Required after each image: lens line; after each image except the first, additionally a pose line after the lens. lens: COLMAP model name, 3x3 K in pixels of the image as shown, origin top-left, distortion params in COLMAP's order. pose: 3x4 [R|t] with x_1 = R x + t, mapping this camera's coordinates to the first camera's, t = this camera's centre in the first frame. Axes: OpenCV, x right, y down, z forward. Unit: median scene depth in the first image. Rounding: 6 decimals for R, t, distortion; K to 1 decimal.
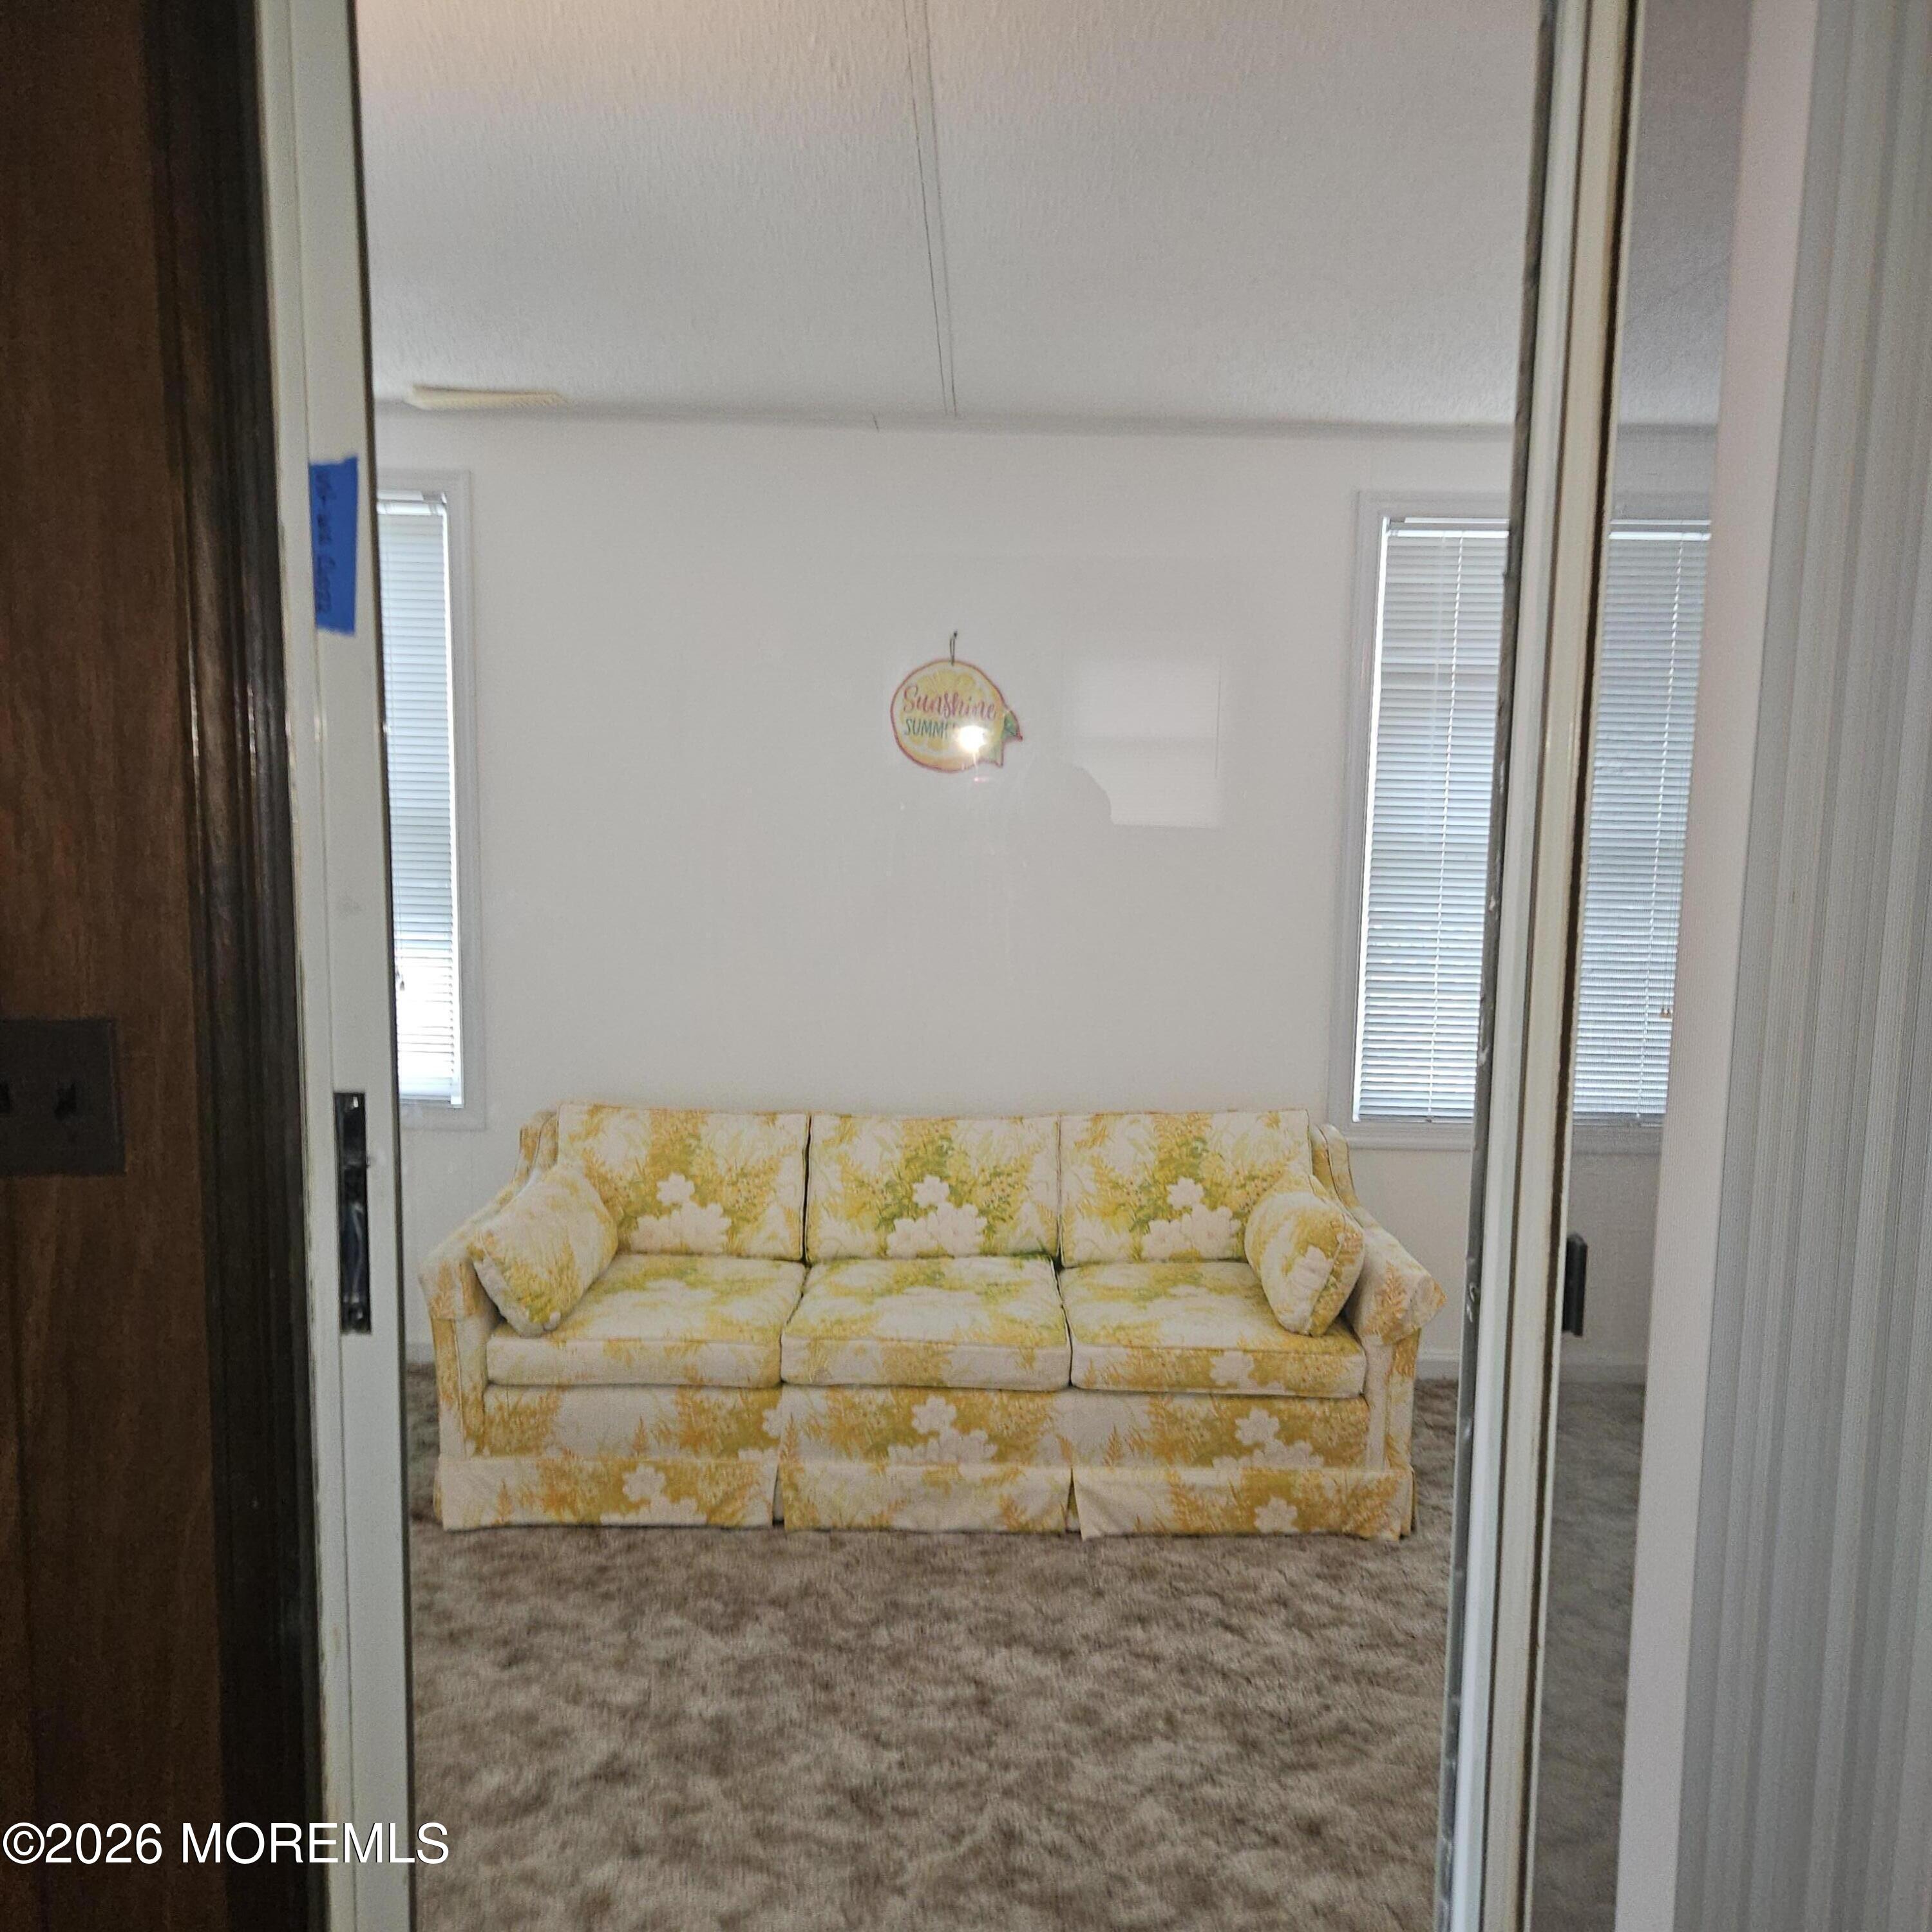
lens RADIAL K [[1720.7, 0, 1002.3], [0, 1720.7, 987.7], [0, 0, 1]] dist [0.085817, -0.069241]
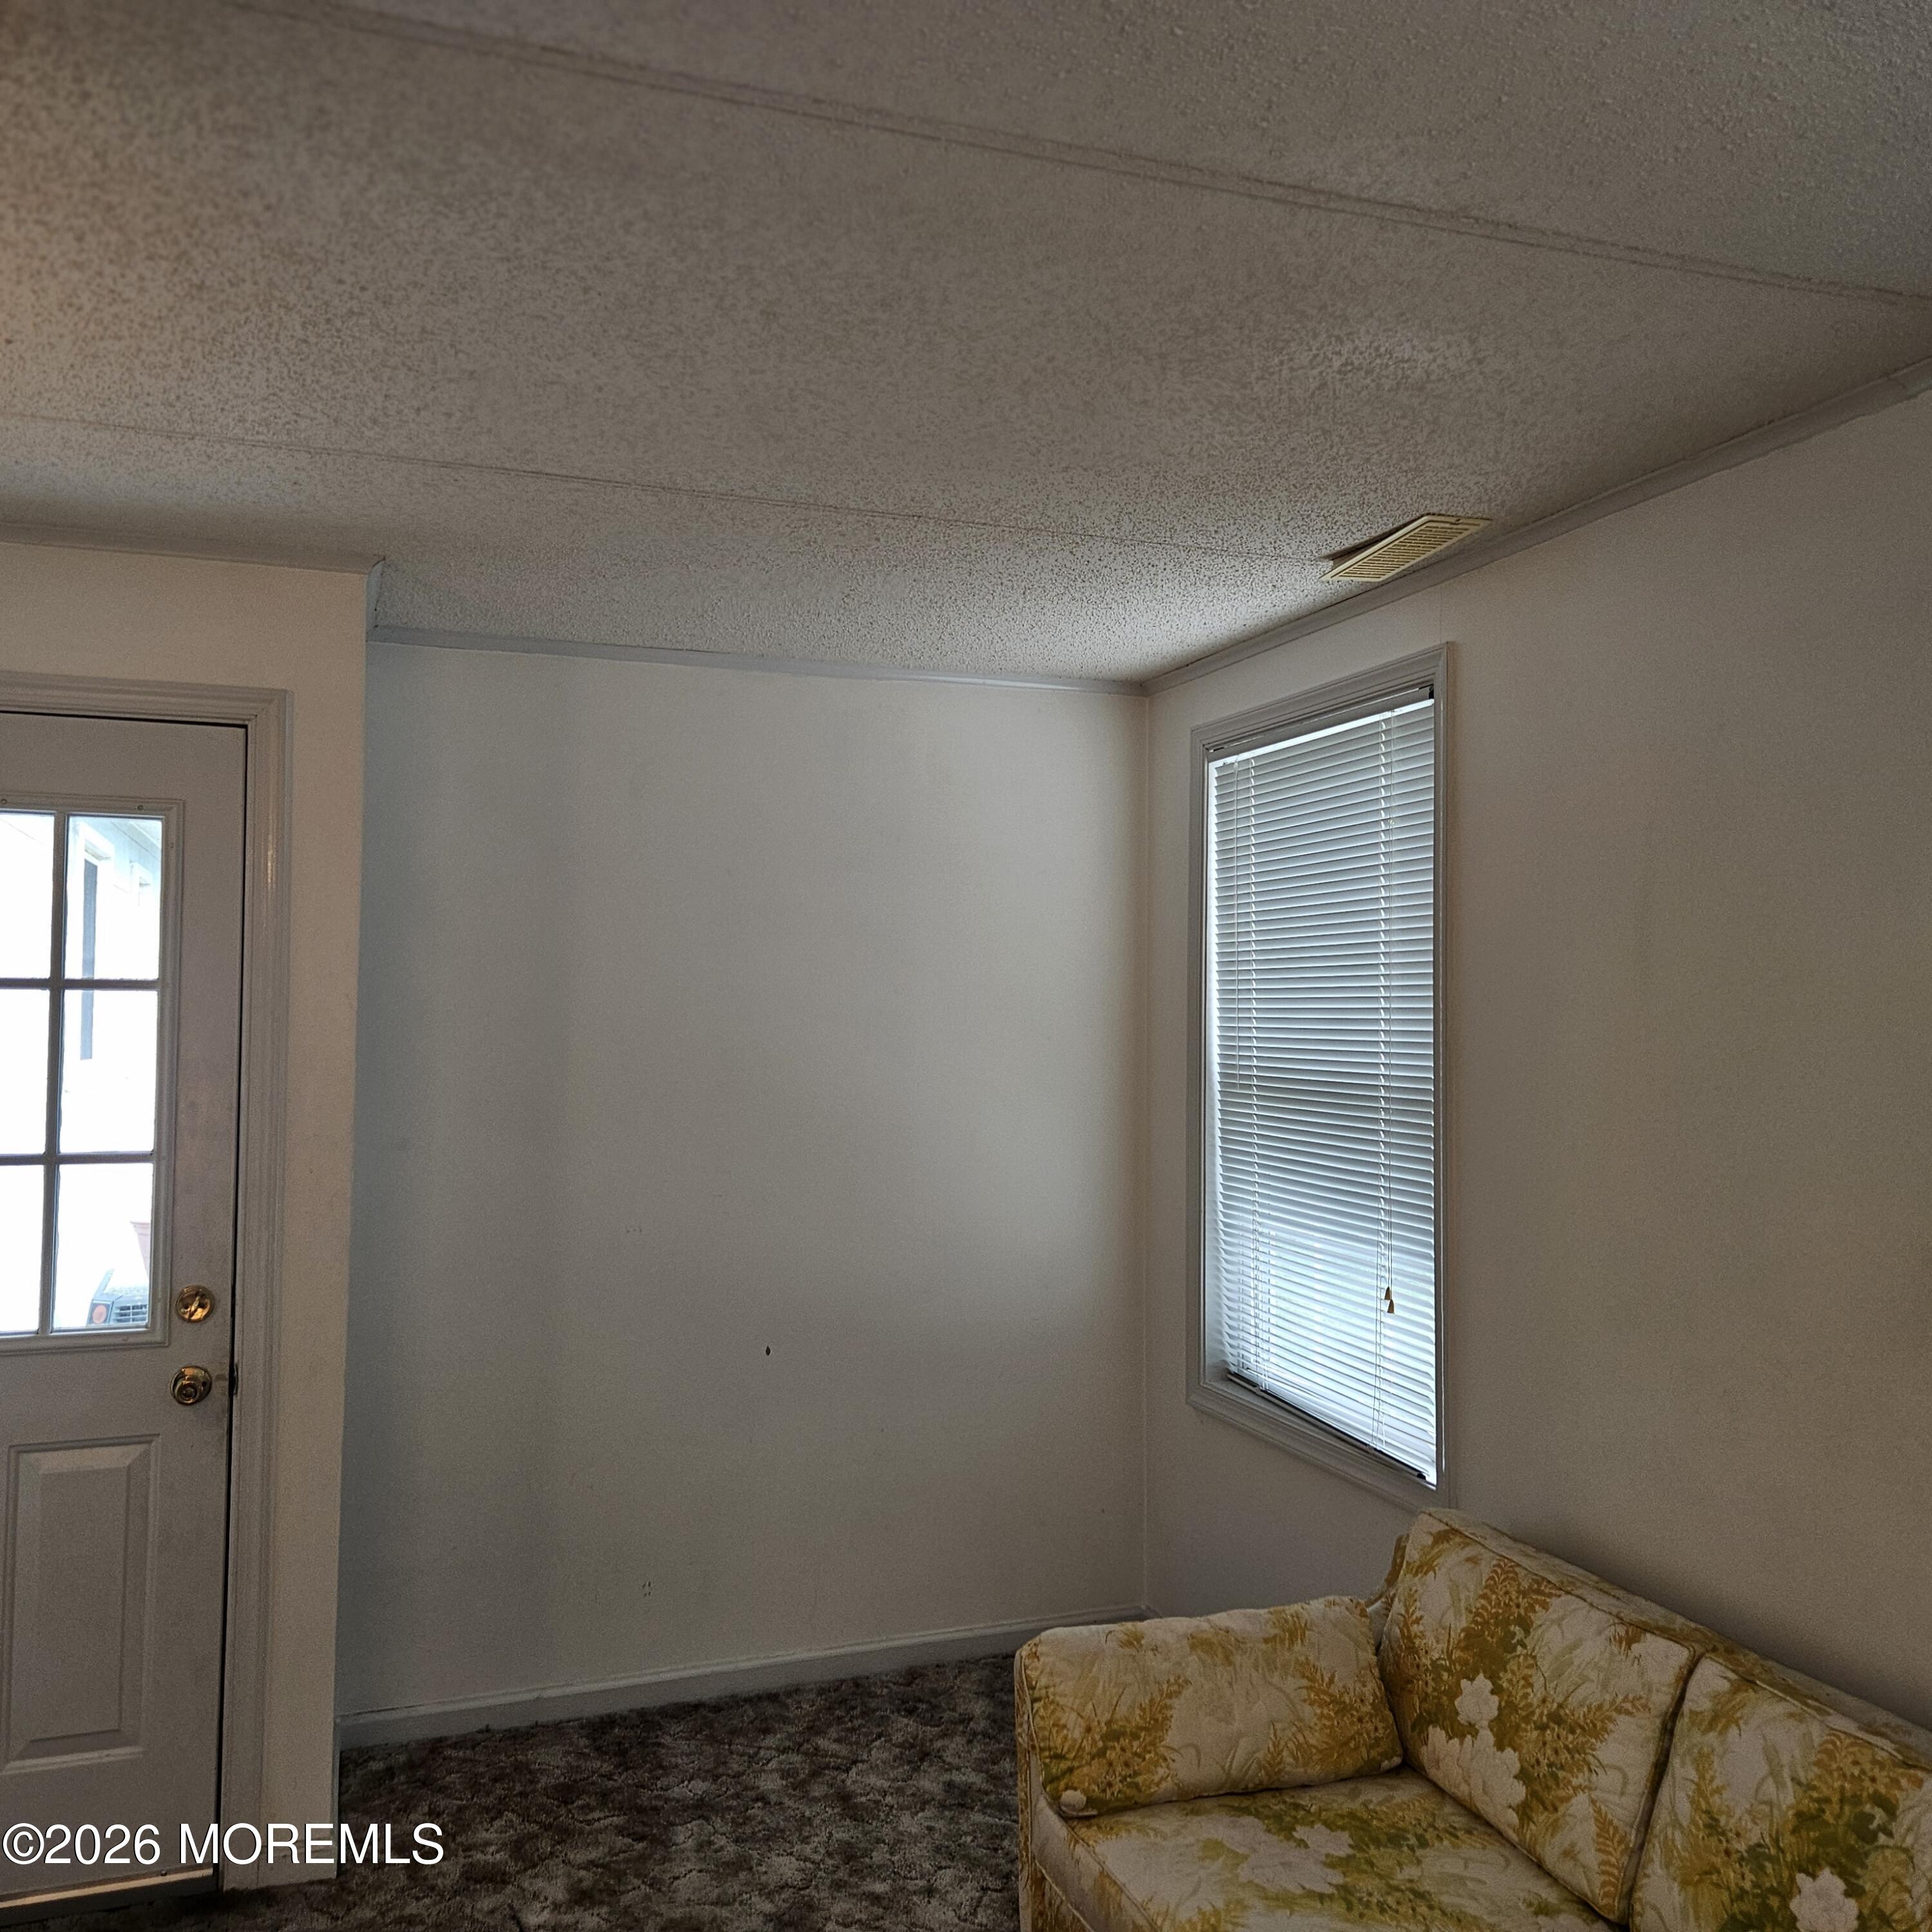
lens RADIAL K [[1720.7, 0, 967.1], [0, 1720.7, 956.1], [0, 0, 1]] dist [0.085817, -0.069241]
pose [[0.332923, -0.048030, -0.941730, 0.348201], [-0.129870, 0.986849, -0.096244, -0.060597], [0.933968, 0.154344, 0.322307, 0.592505]]
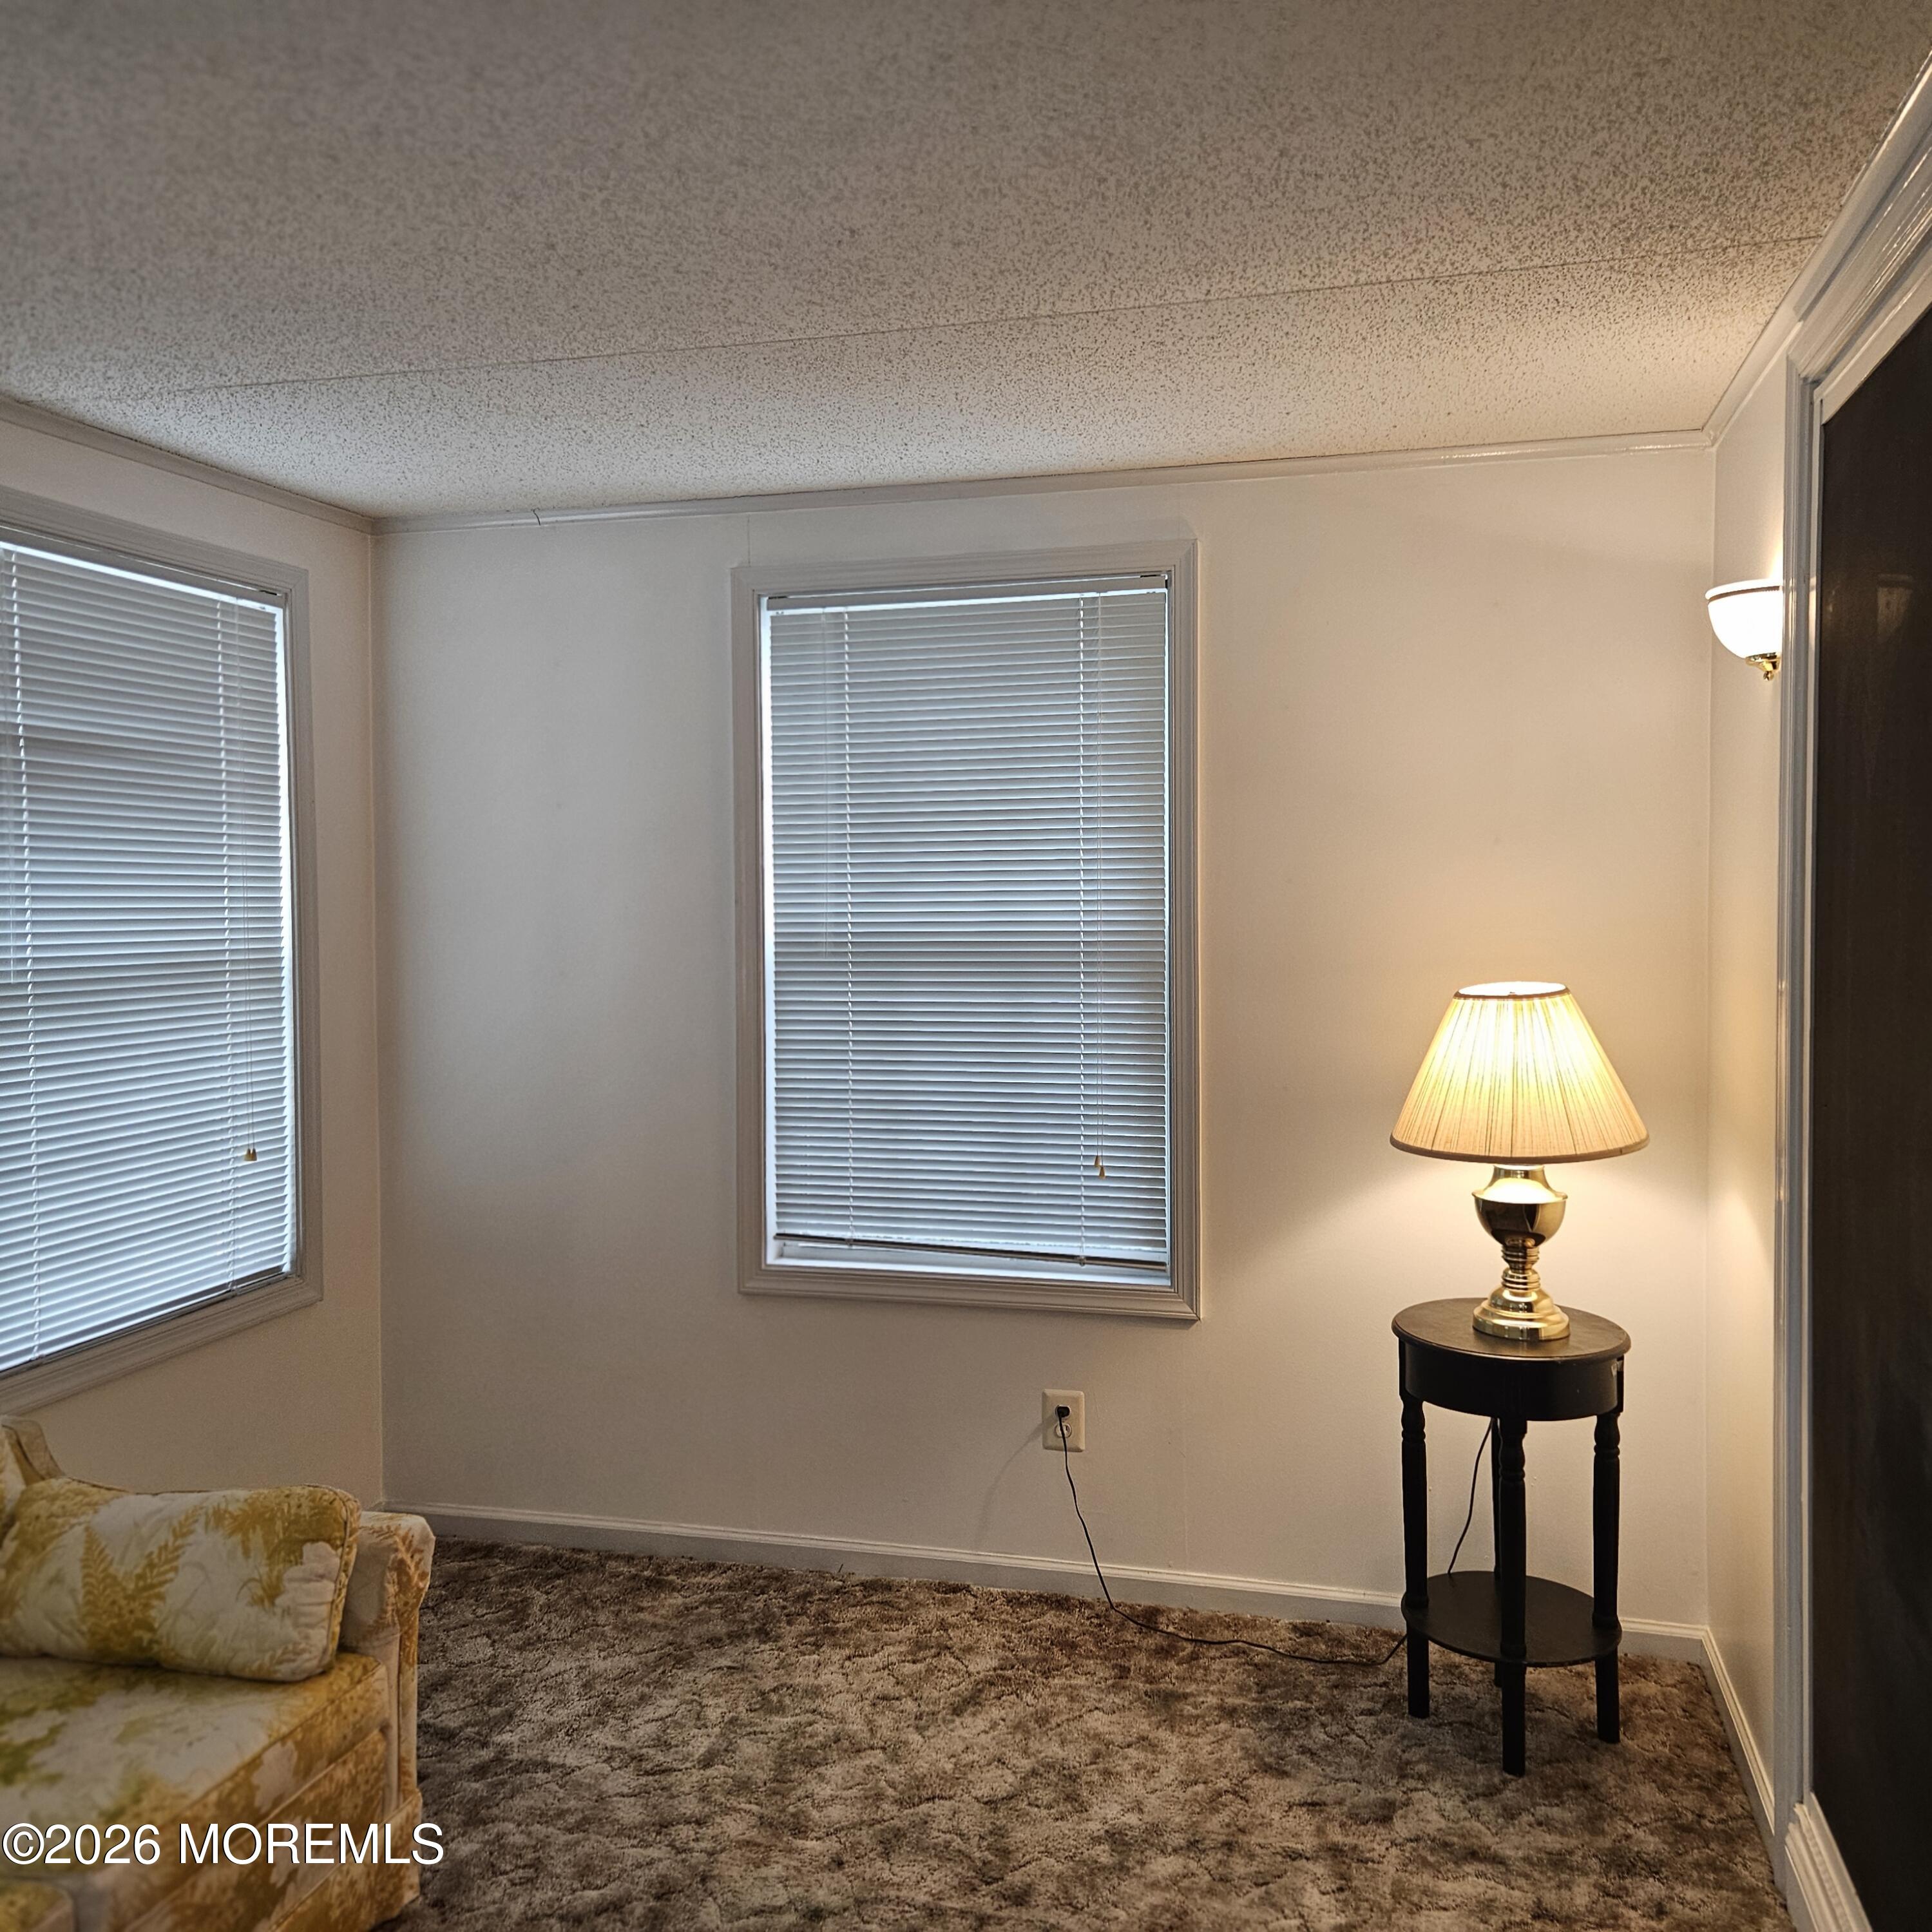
lens RADIAL K [[1720.7, 0, 958.8], [0, 1720.7, 957.2], [0, 0, 1]] dist [0.085817, -0.069241]
pose [[0.267439, -0.061931, 0.961583, -0.362107], [0.147594, 0.988789, 0.022634, -0.052827], [-0.952204, 0.135870, 0.273581, 0.467857]]
